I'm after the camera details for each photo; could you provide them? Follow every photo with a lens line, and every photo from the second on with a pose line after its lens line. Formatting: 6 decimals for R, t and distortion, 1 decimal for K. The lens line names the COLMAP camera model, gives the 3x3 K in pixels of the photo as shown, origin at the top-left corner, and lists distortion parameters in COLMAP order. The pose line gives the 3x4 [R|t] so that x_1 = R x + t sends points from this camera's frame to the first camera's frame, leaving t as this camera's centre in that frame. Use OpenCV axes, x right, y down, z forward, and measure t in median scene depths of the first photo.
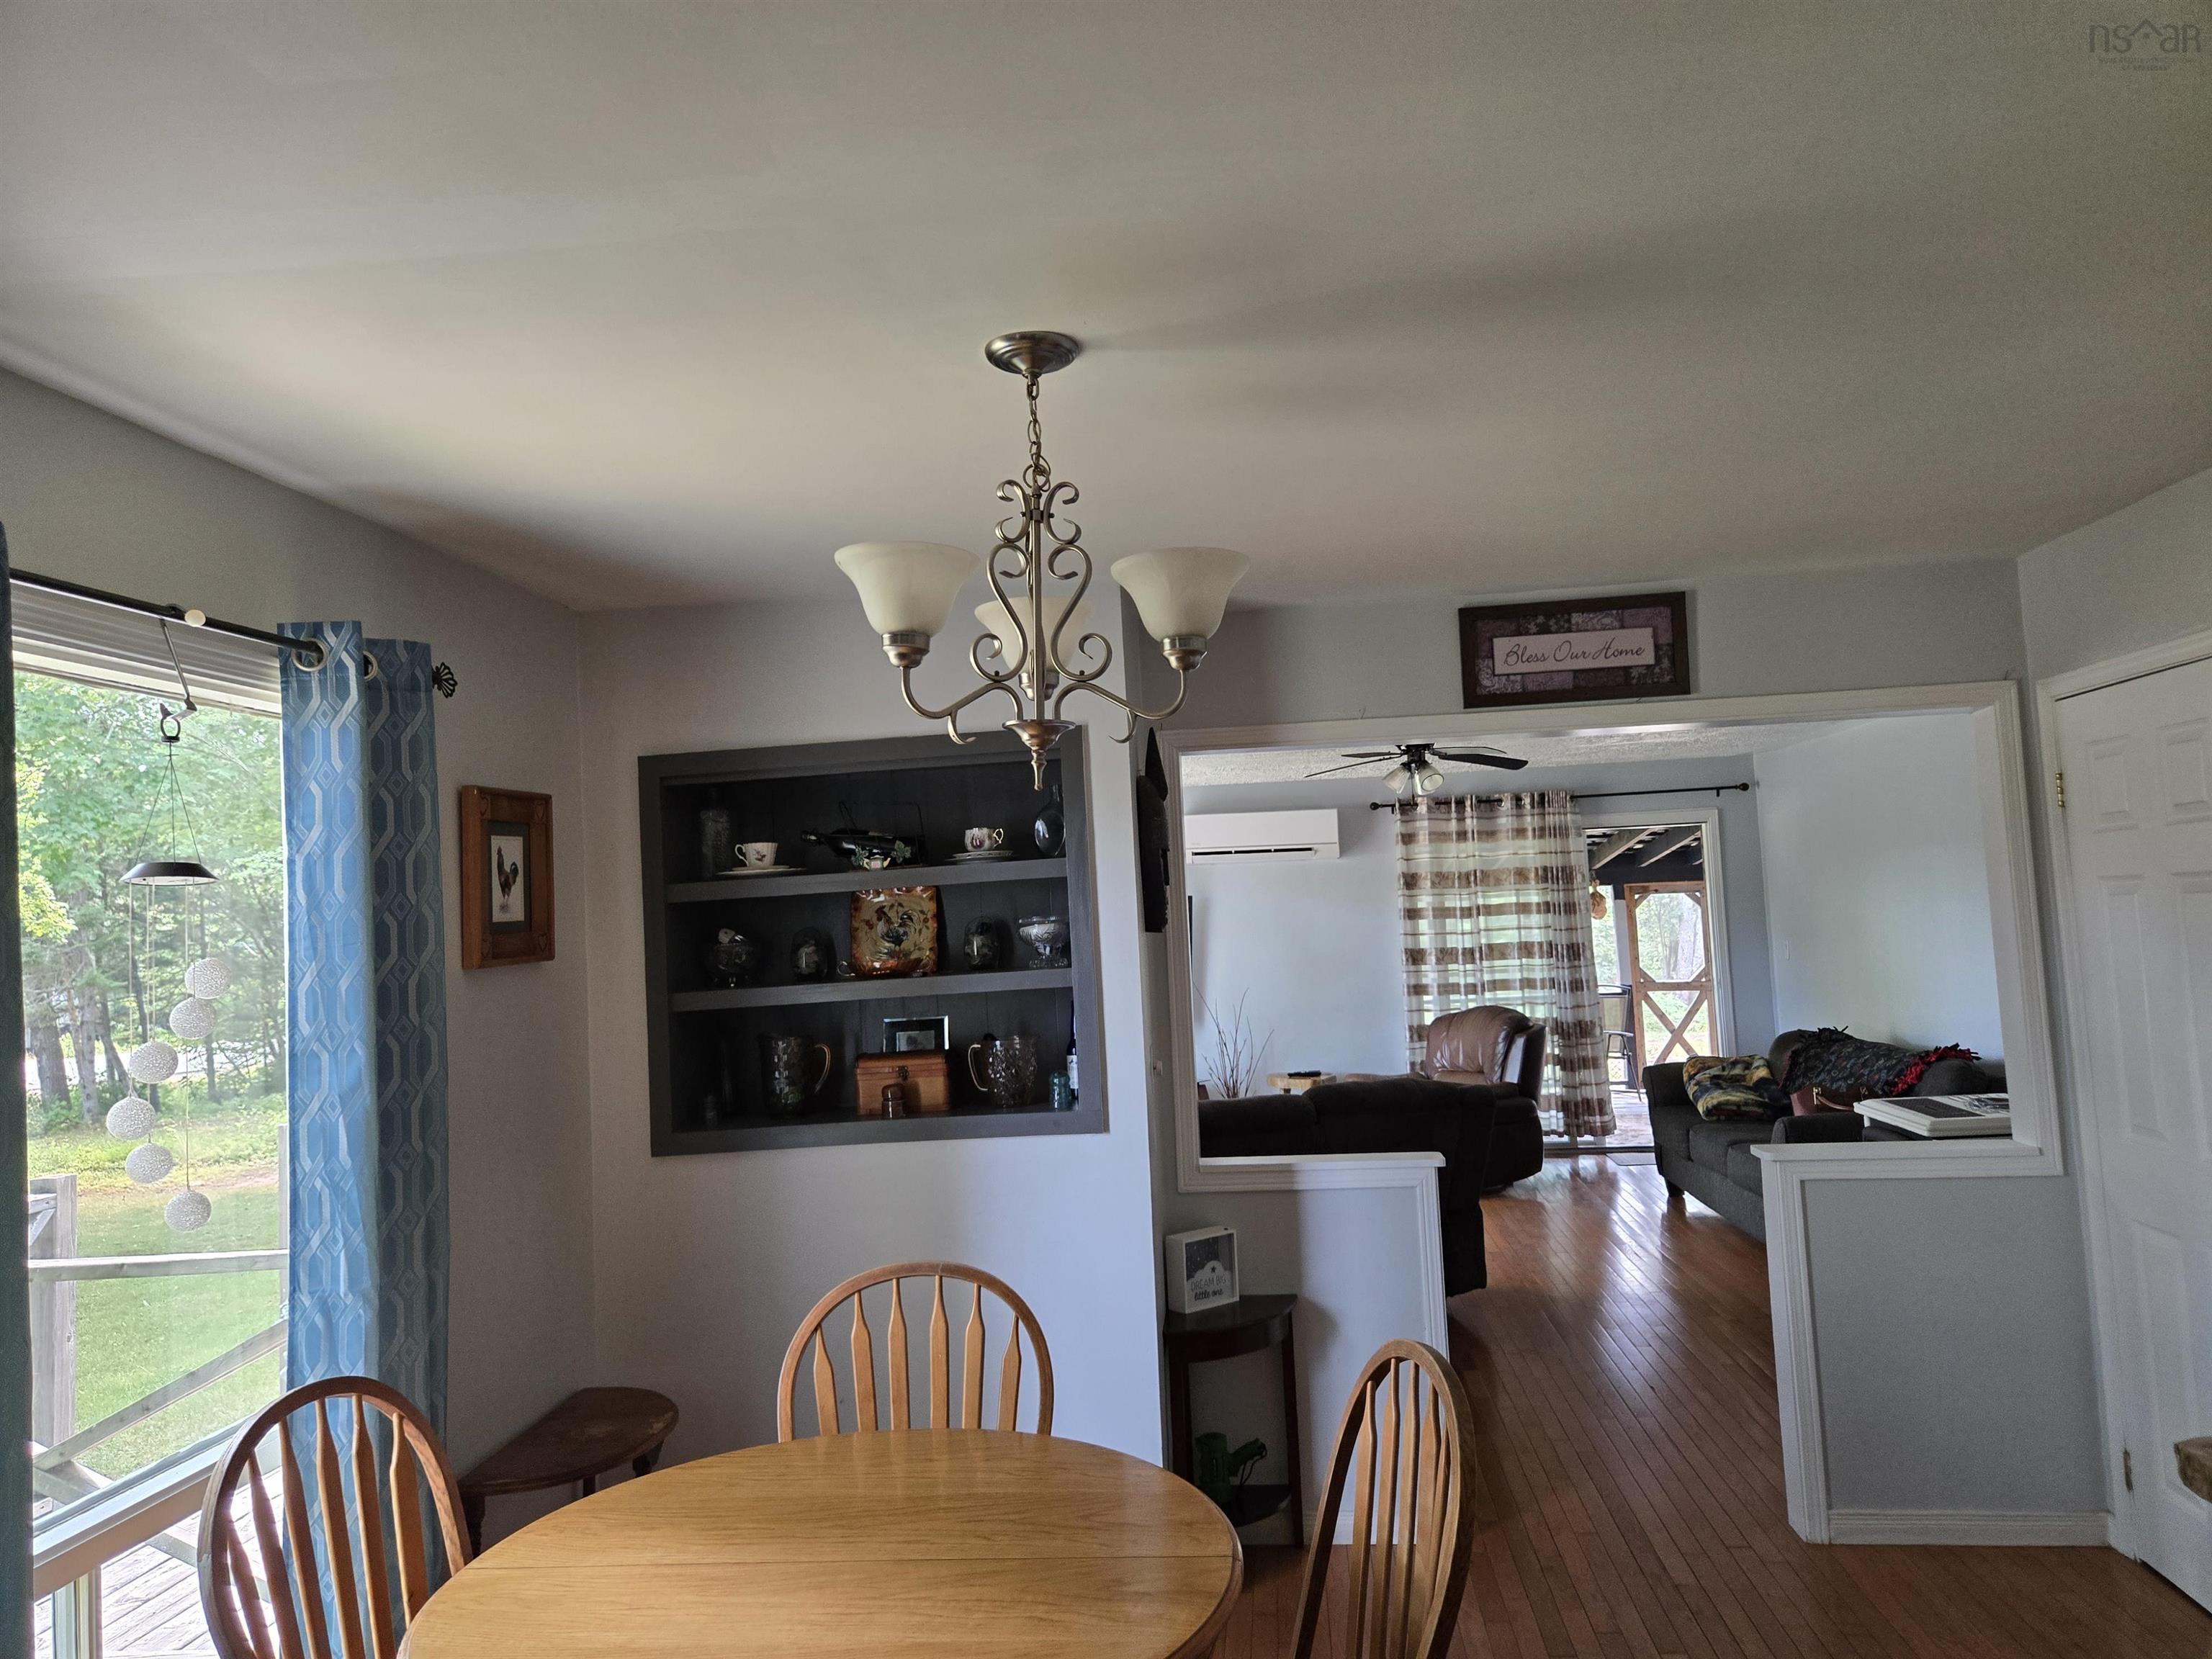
lens RADIAL K [[1496.4, 0, 1117.2], [0, 1496.4, 820.7], [0, 0, 1]] dist [0.070183, -0.071110]
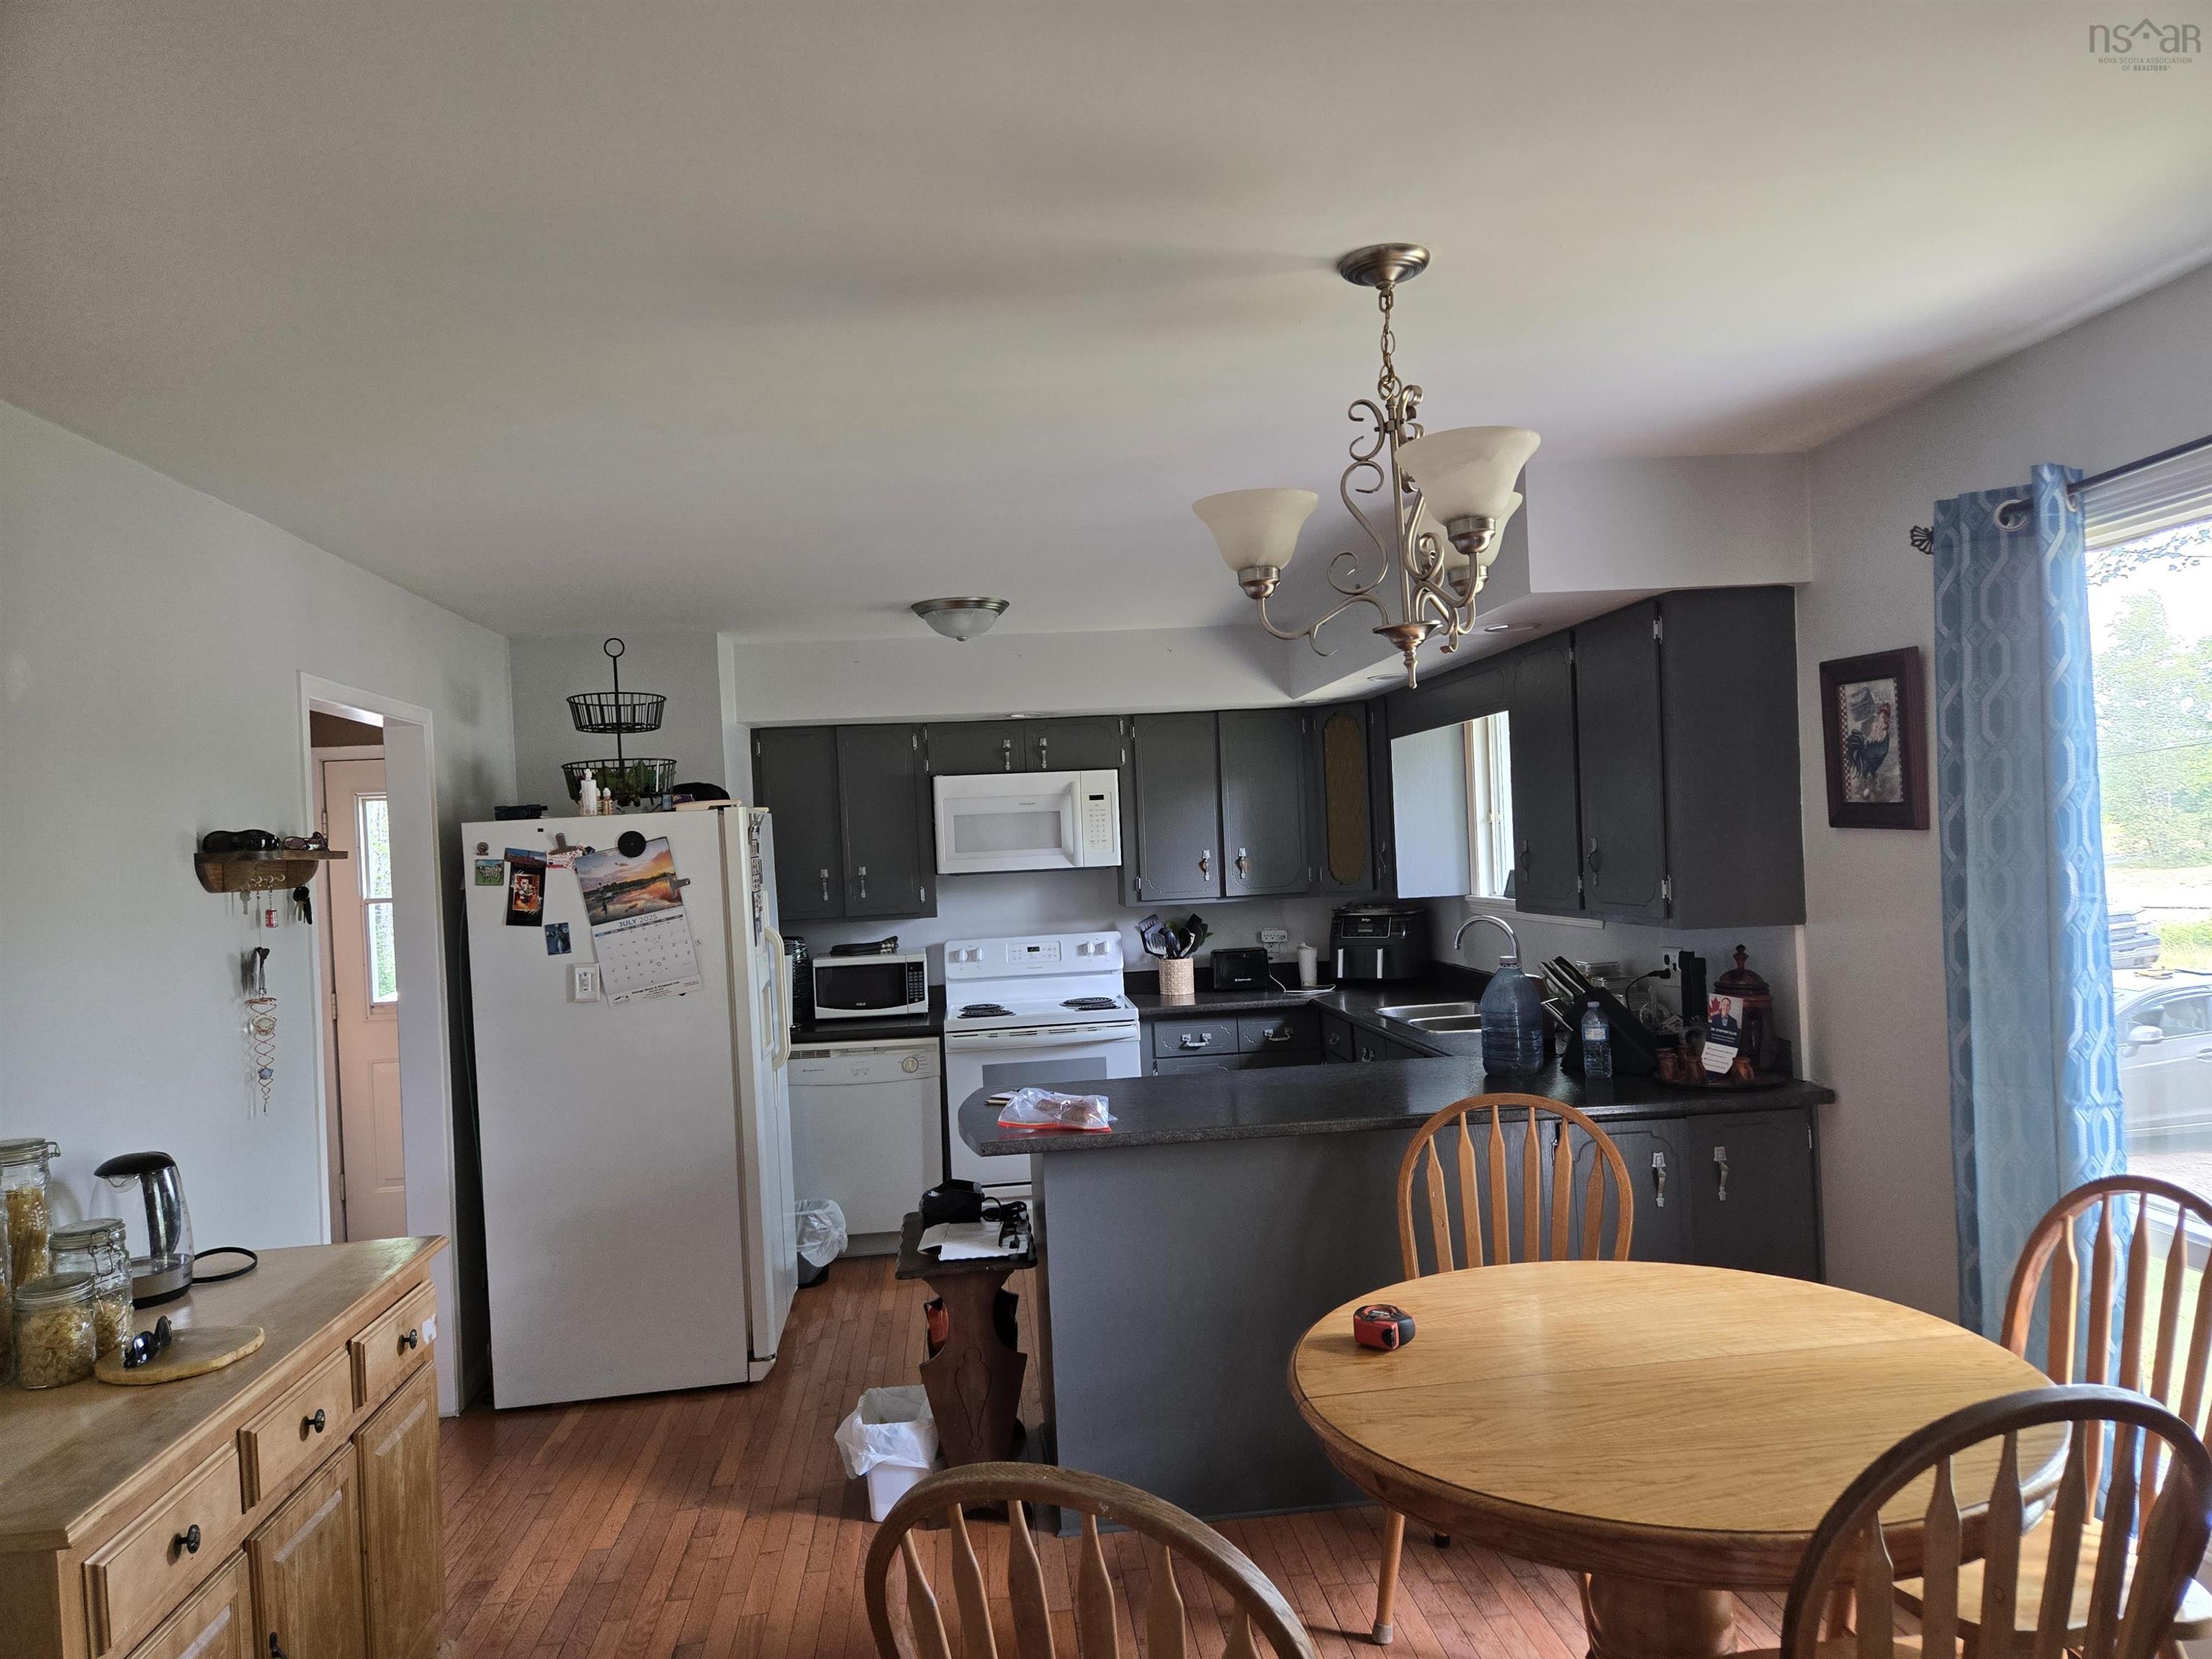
lens RADIAL K [[1490.6, 0, 1107.8], [0, 1490.6, 847.4], [0, 0, 1]] dist [0.069851, -0.067705]
pose [[-0.974288, 0.094342, -0.204605, 0.220565], [0.106964, 0.992928, -0.051509, 0.071124], [0.198298, -0.072069, -0.977489, 1.137446]]
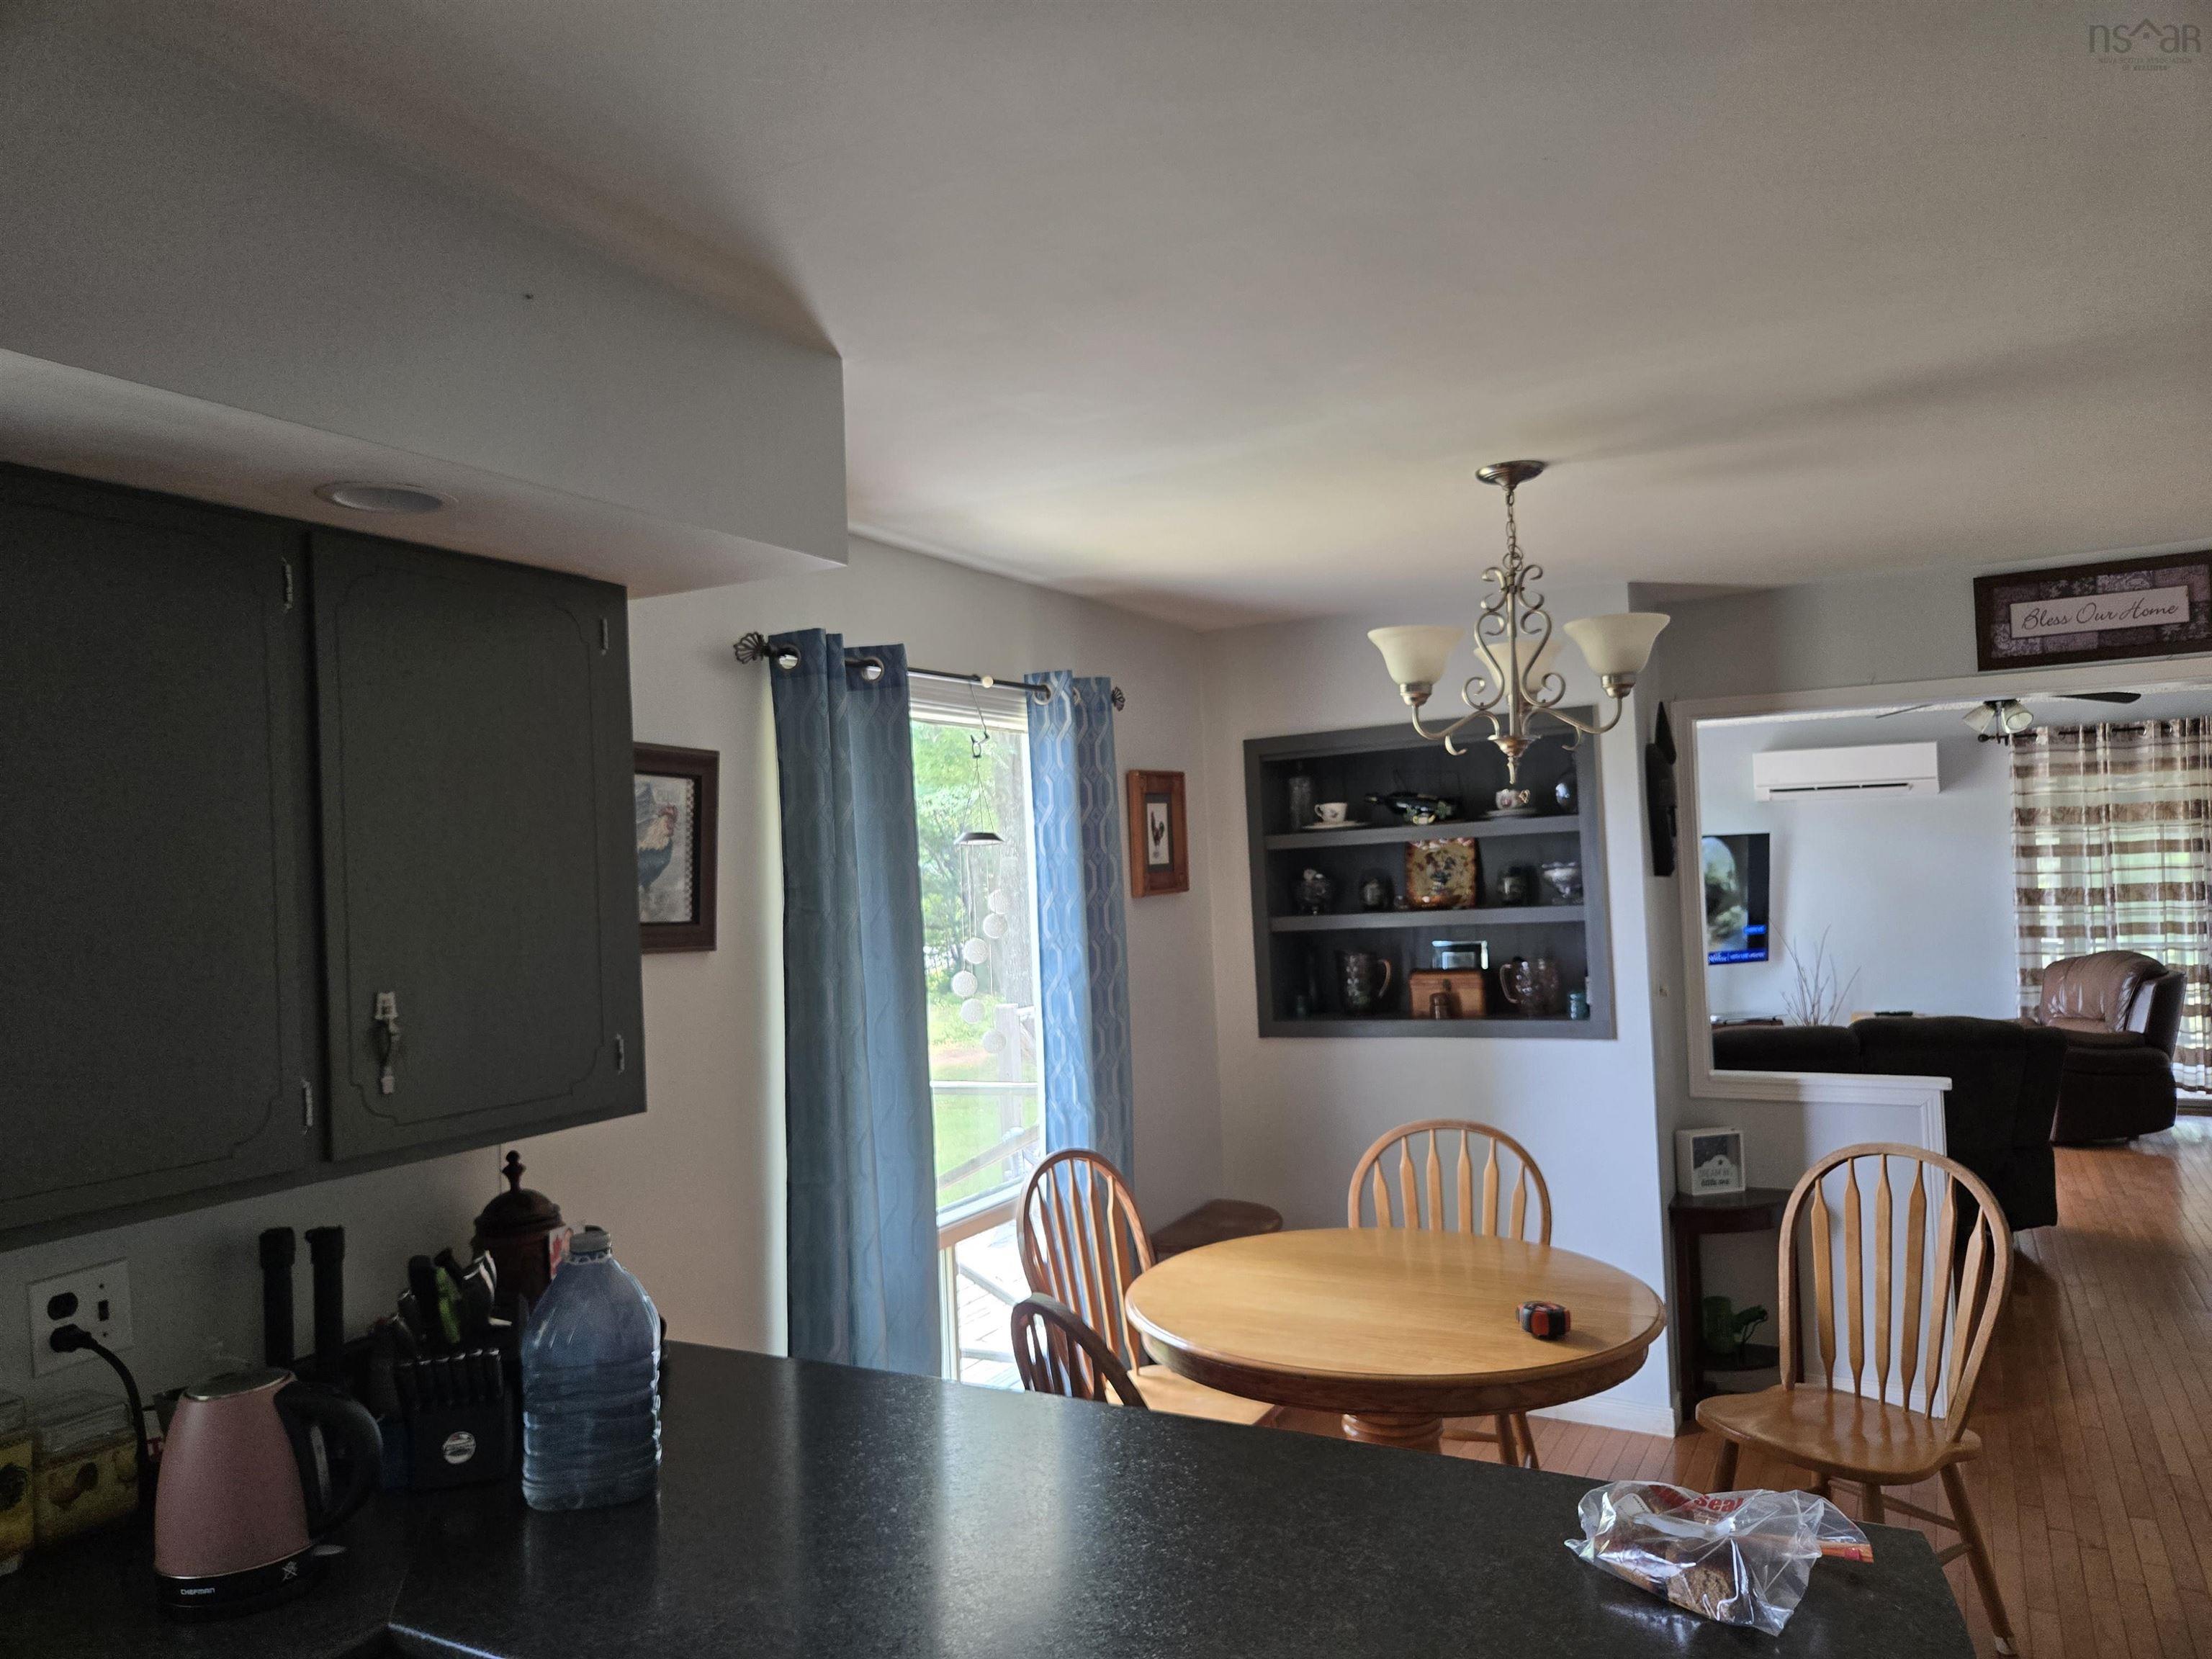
lens RADIAL K [[1496.4, 0, 1117.2], [0, 1496.4, 820.7], [0, 0, 1]] dist [0.070183, -0.071110]
pose [[0.924995, -0.002425, -0.379972, 0.081947], [0.021057, 0.998770, 0.044887, -0.033133], [0.379395, -0.049521, 0.923908, -0.271007]]
